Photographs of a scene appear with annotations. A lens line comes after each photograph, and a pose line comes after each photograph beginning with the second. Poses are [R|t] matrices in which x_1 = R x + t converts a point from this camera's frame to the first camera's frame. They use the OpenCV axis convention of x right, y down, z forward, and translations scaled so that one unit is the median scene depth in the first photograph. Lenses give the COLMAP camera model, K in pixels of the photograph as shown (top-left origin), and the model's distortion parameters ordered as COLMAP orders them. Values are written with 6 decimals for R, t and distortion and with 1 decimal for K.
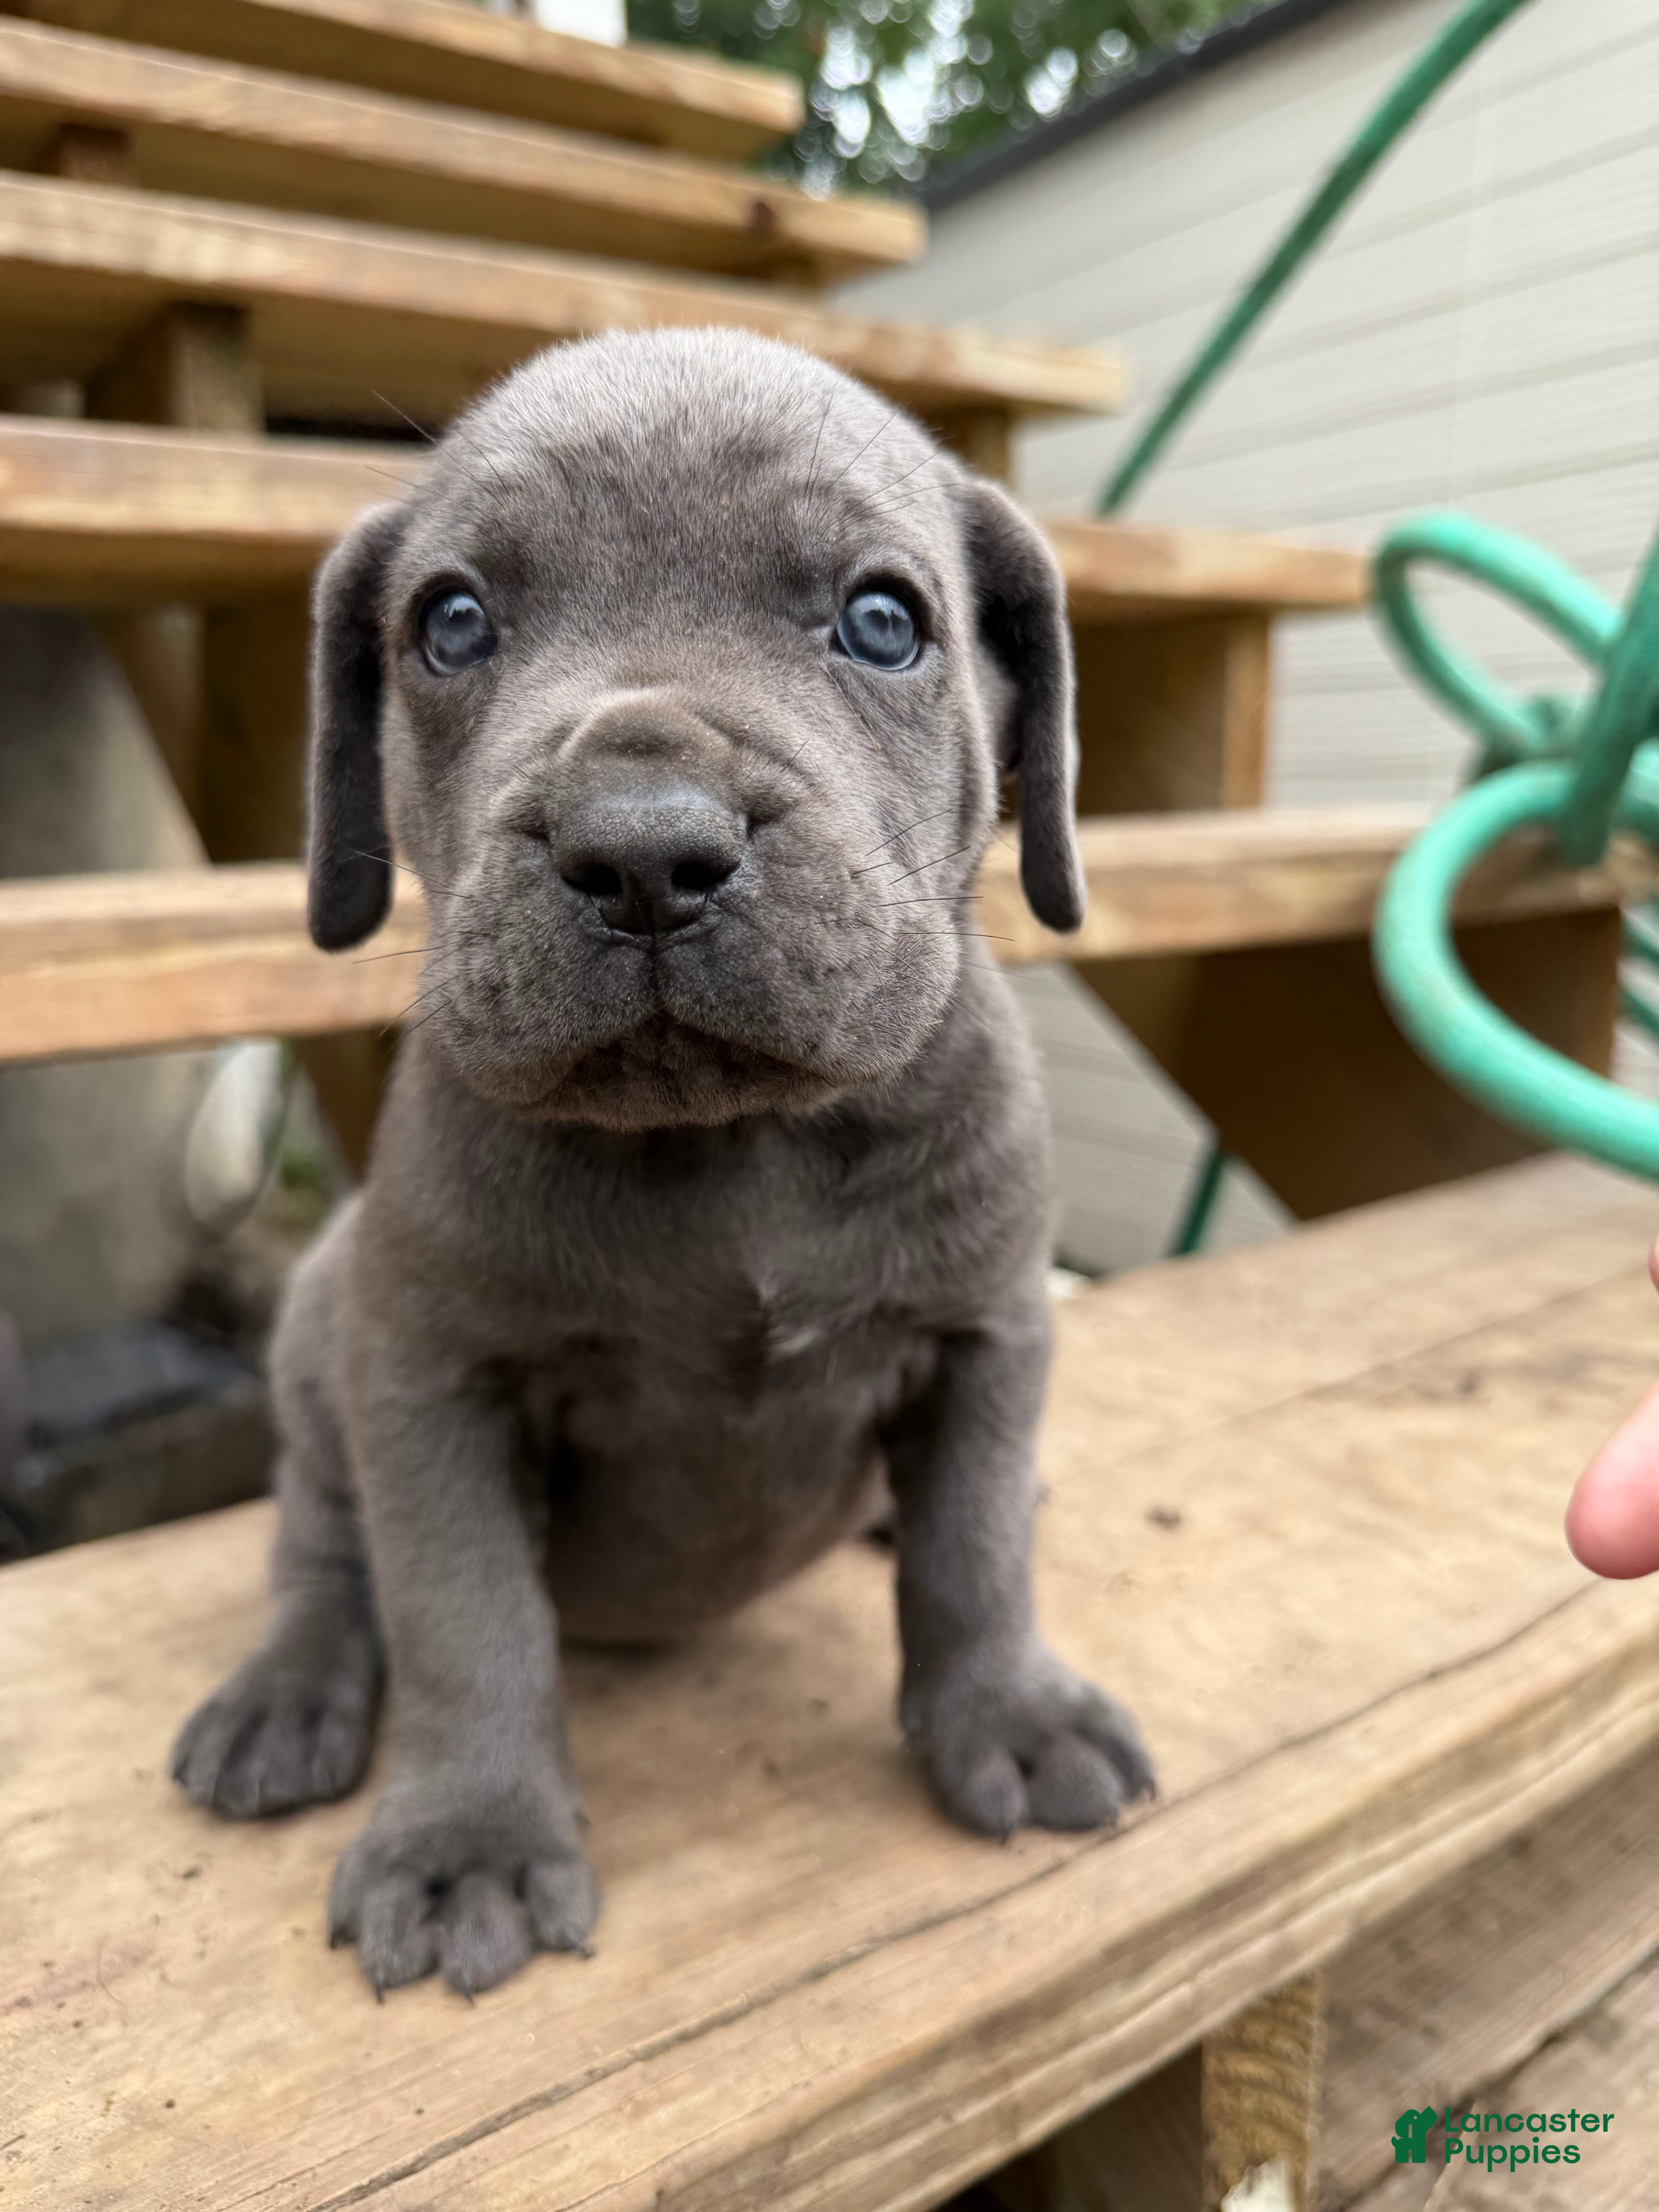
lens RADIAL K [[1660.7, 0, 835.9], [0, 1660.7, 1114.9], [0, 0, 1]] dist [-0.033700, 0.004564]
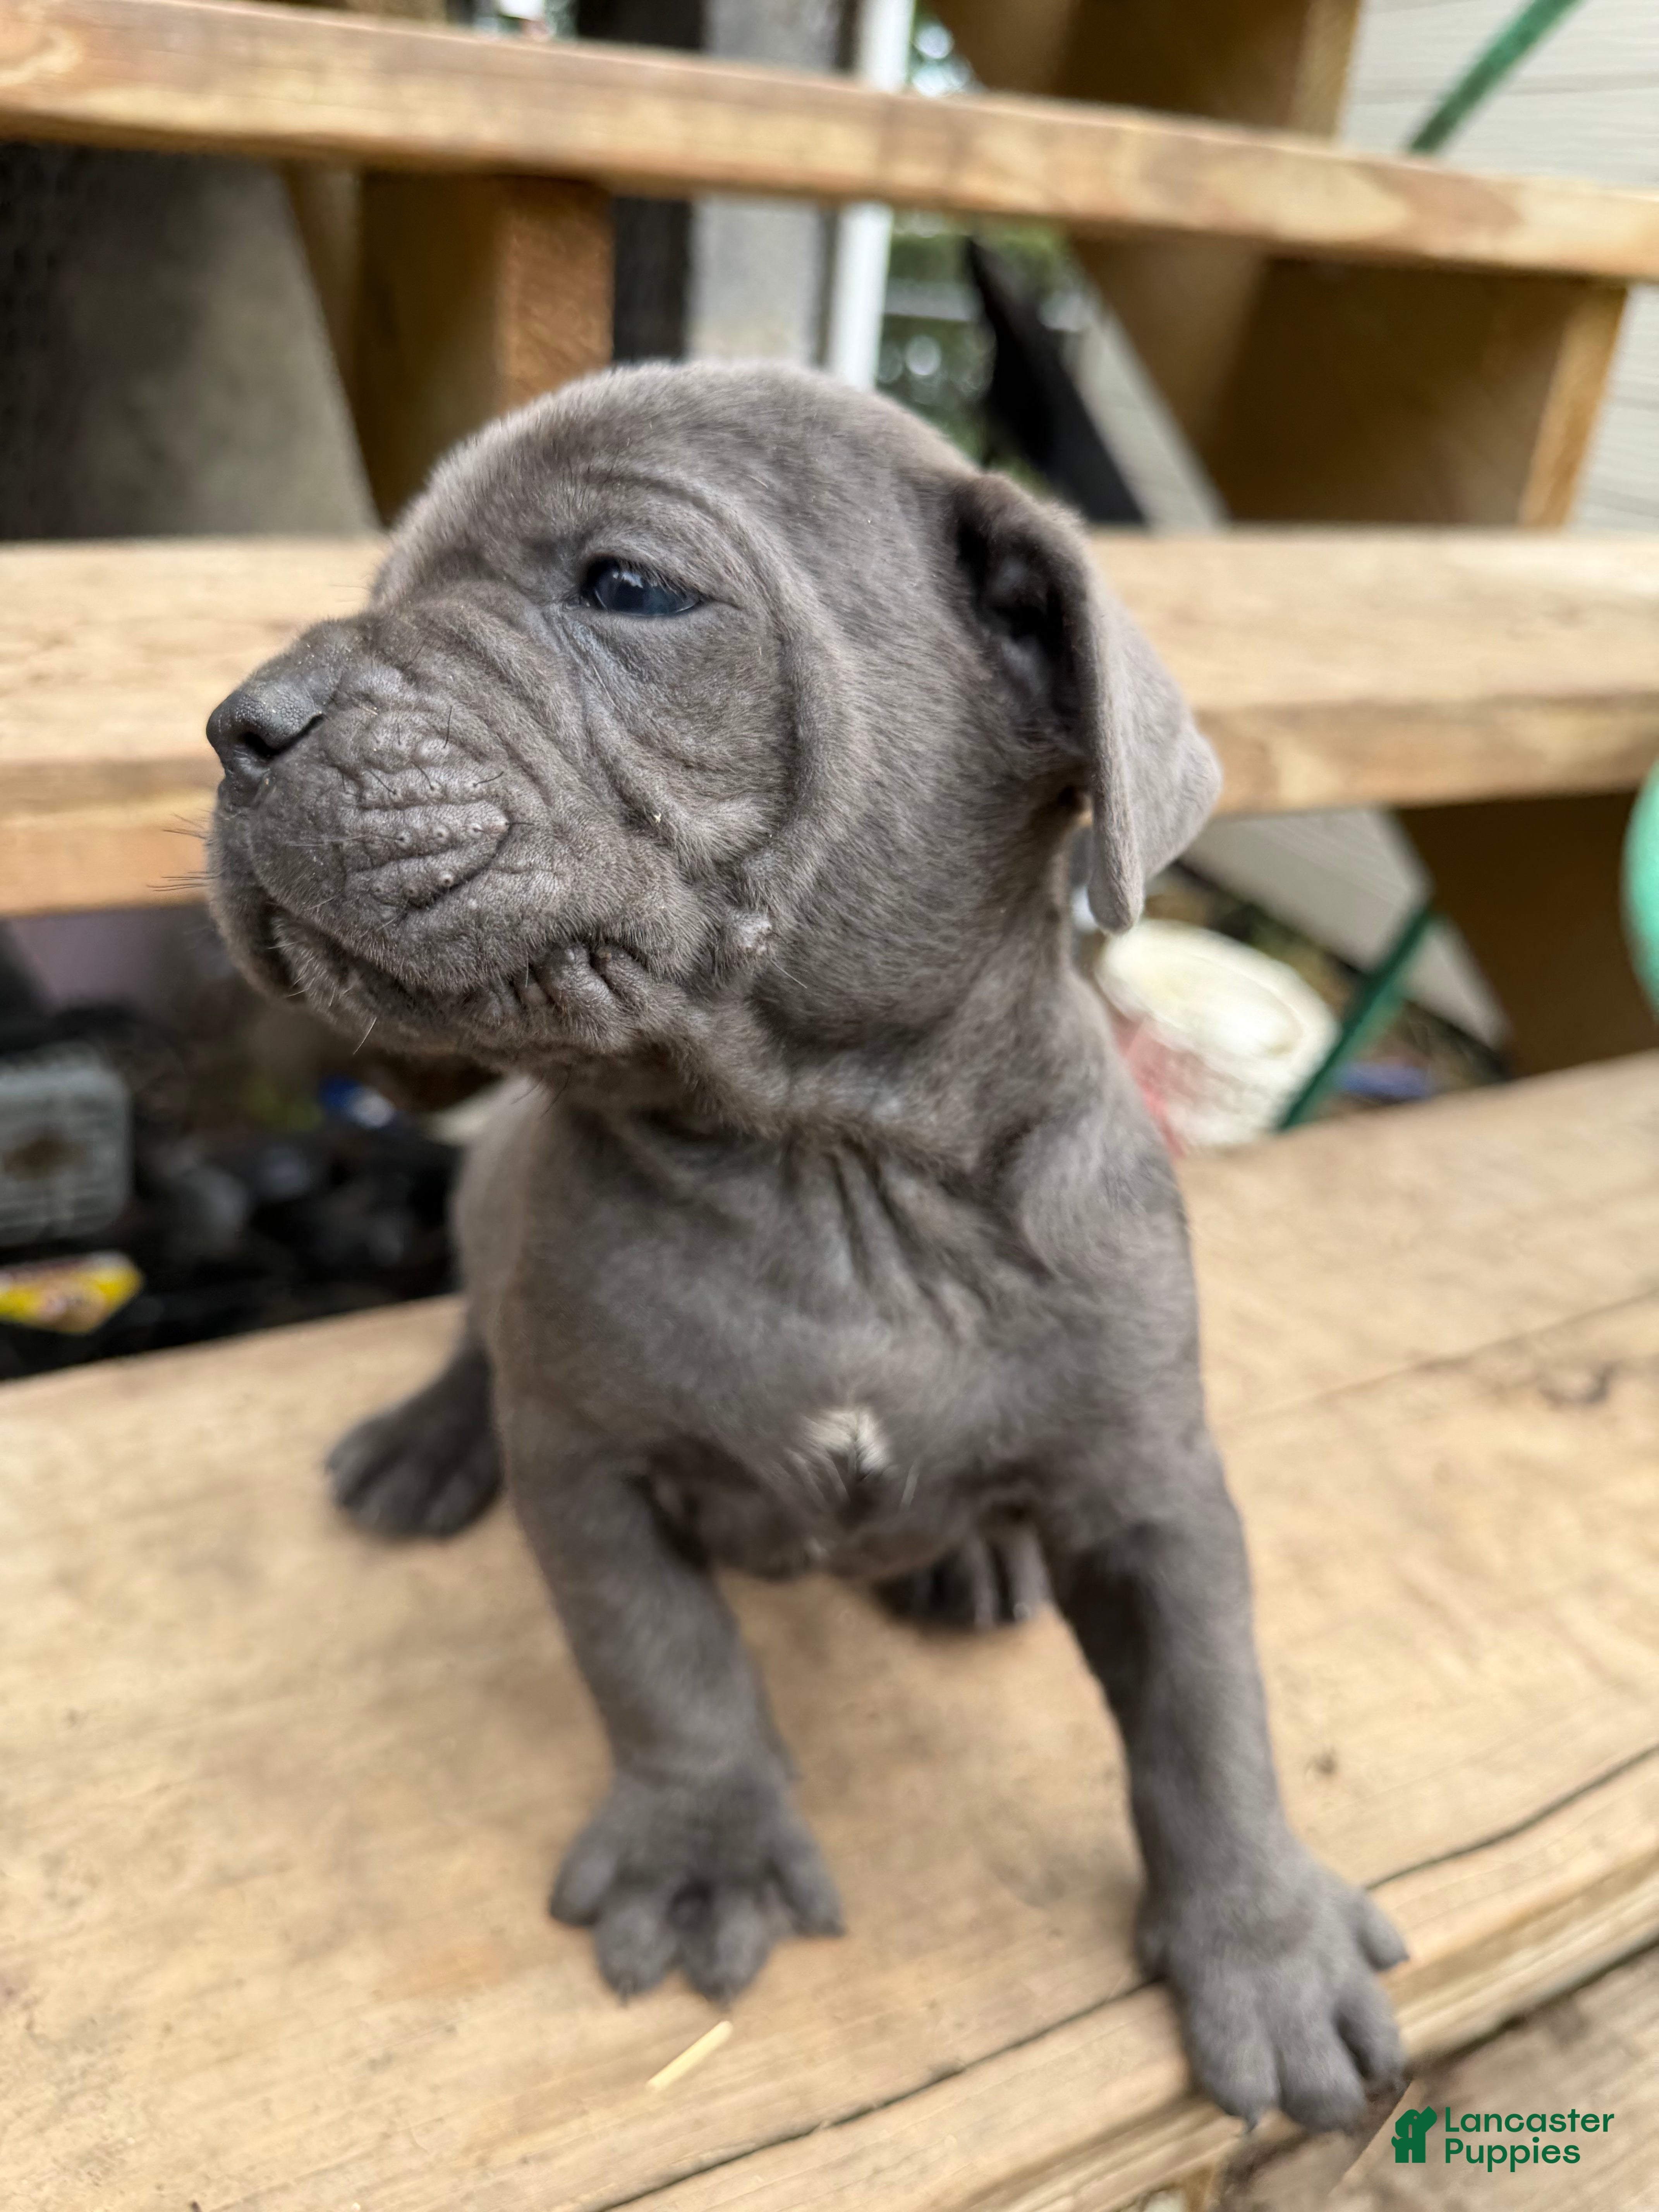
lens RADIAL K [[1669.9, 0, 839.7], [0, 1669.9, 1094.2], [0, 0, 1]] dist [-0.042980, 0.010550]
pose [[0.982532, 0.159691, -0.095554, 0.076770], [-0.128180, 0.952974, 0.274610, -0.341730], [0.134913, -0.257565, 0.956796, 0.252239]]
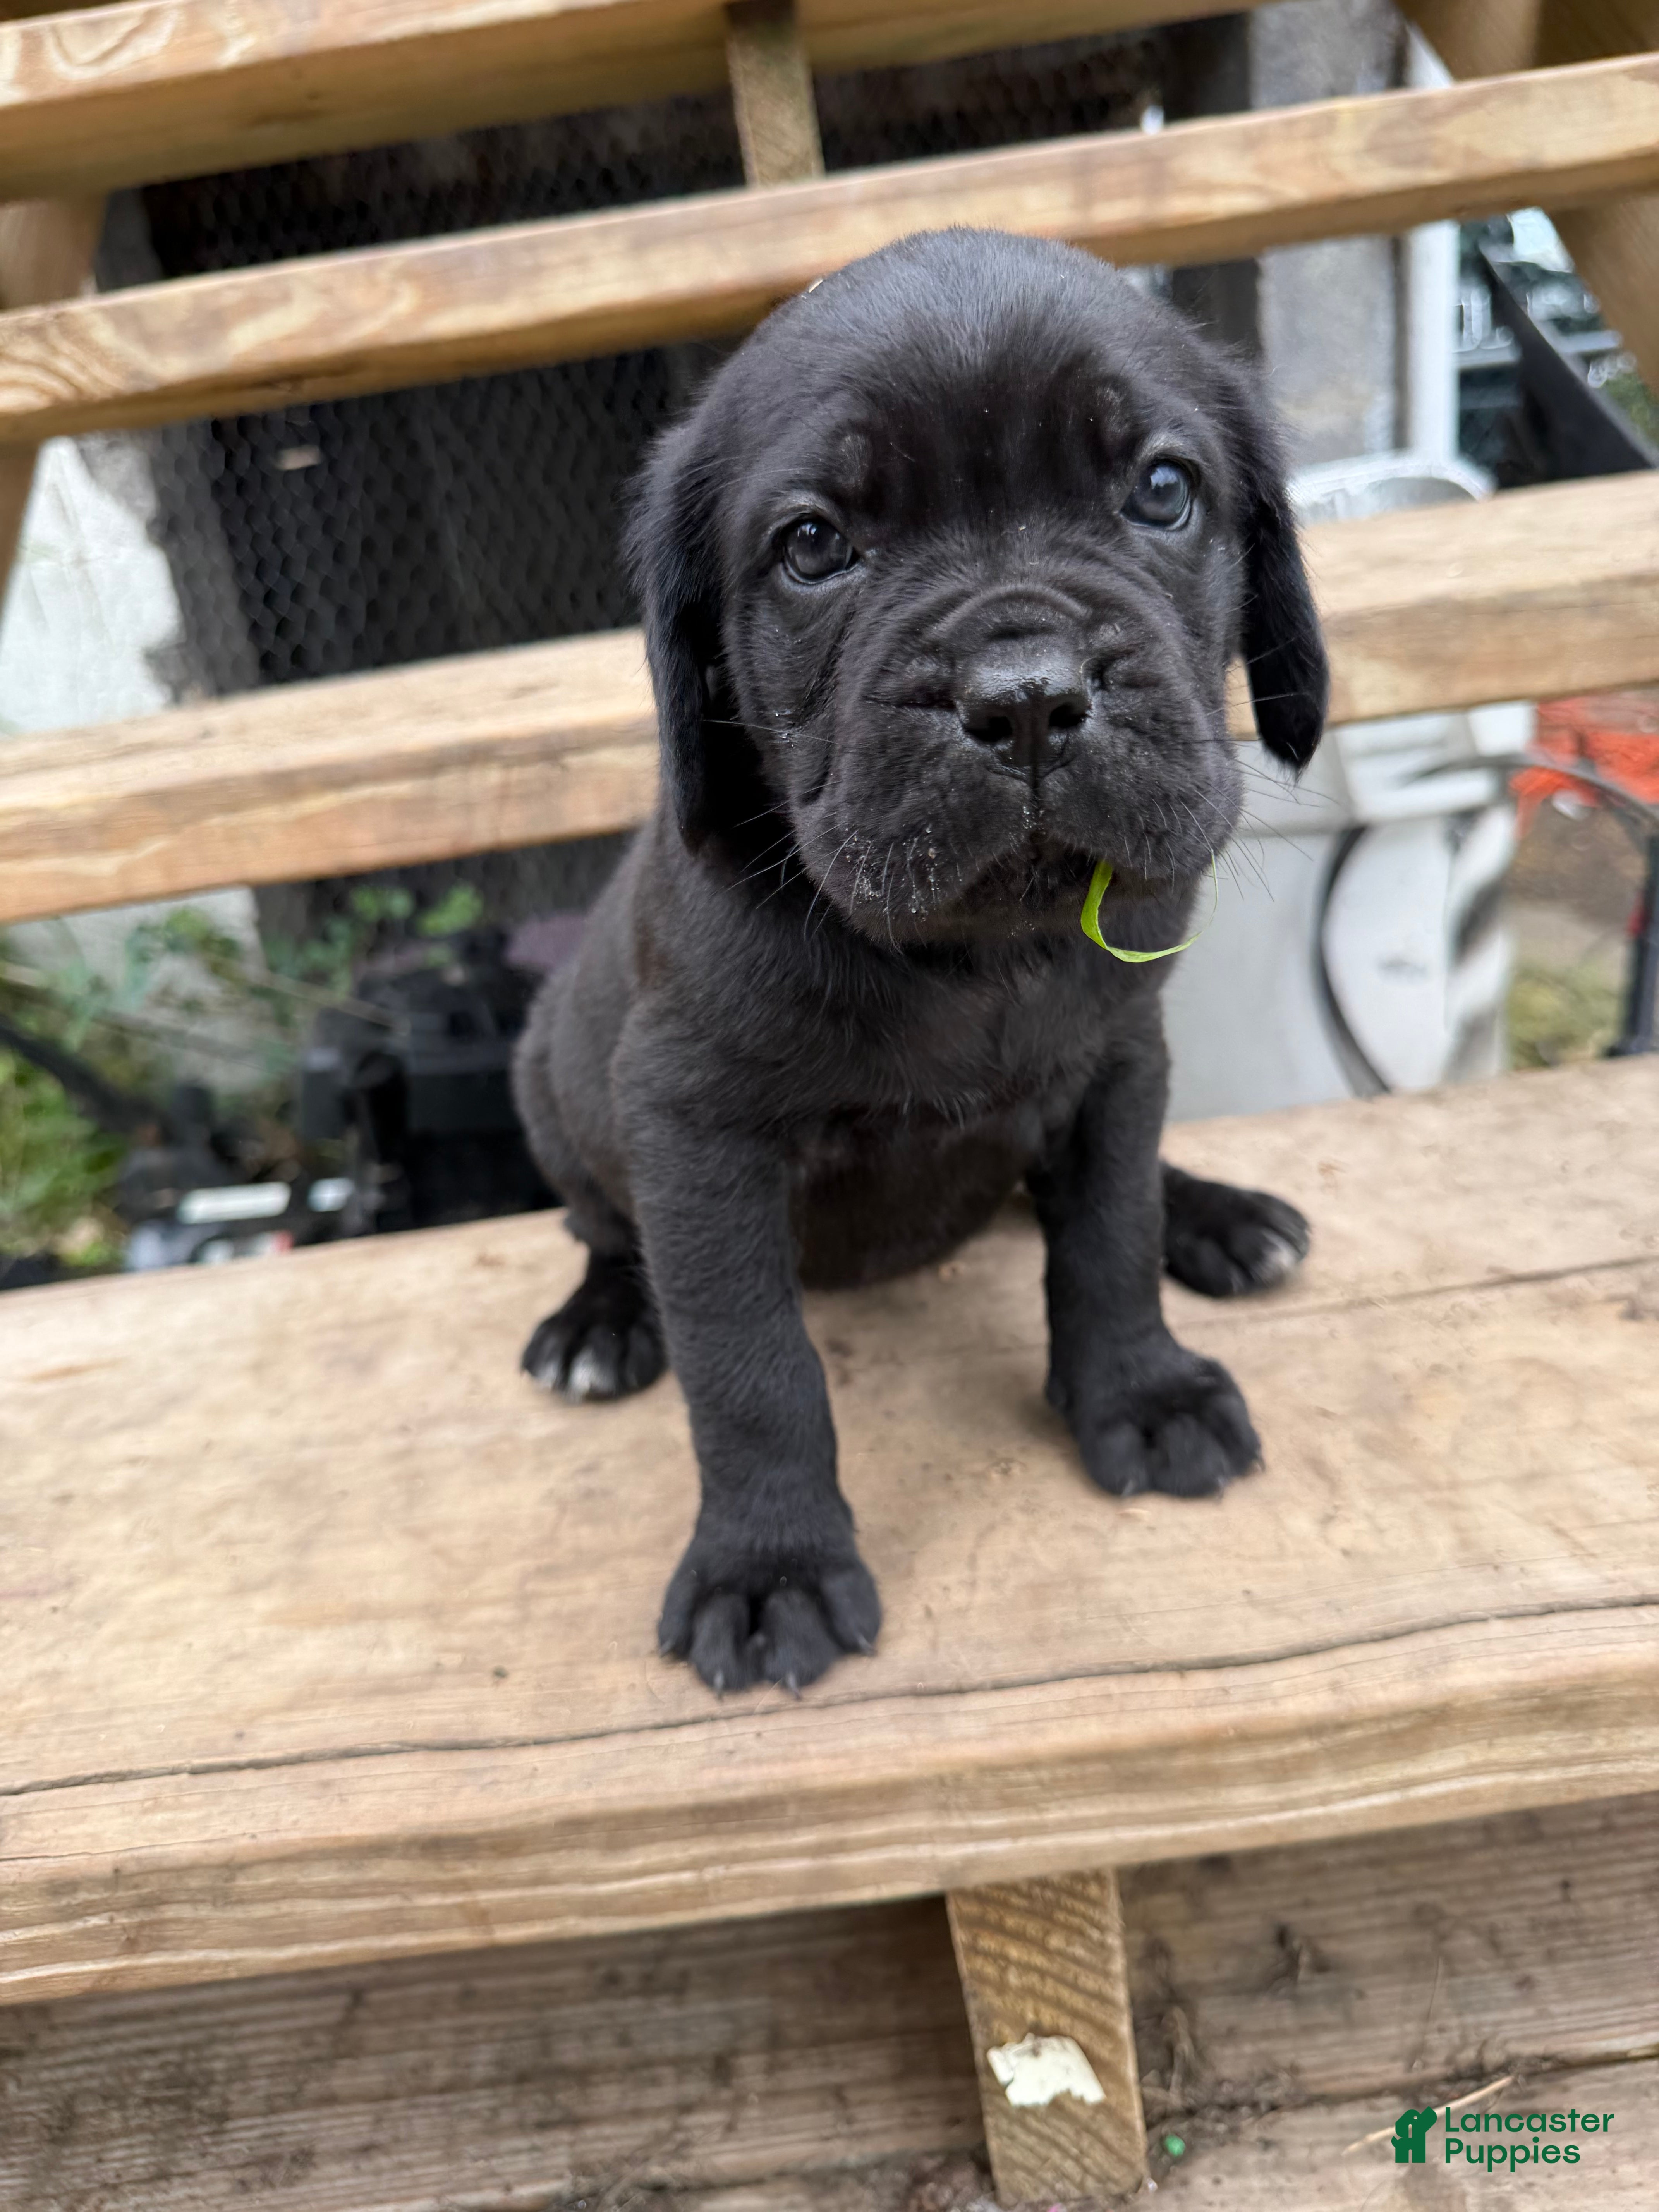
lens RADIAL K [[1644.2, 0, 828.2], [0, 1644.2, 1082.3], [0, 0, 1]] dist [-0.025919, 0.001870]
pose [[0.823316, 0.116863, -0.555422, 0.875661], [0.016942, 0.973078, 0.229853, -0.239736], [0.567331, -0.198652, 0.799171, 0.307803]]
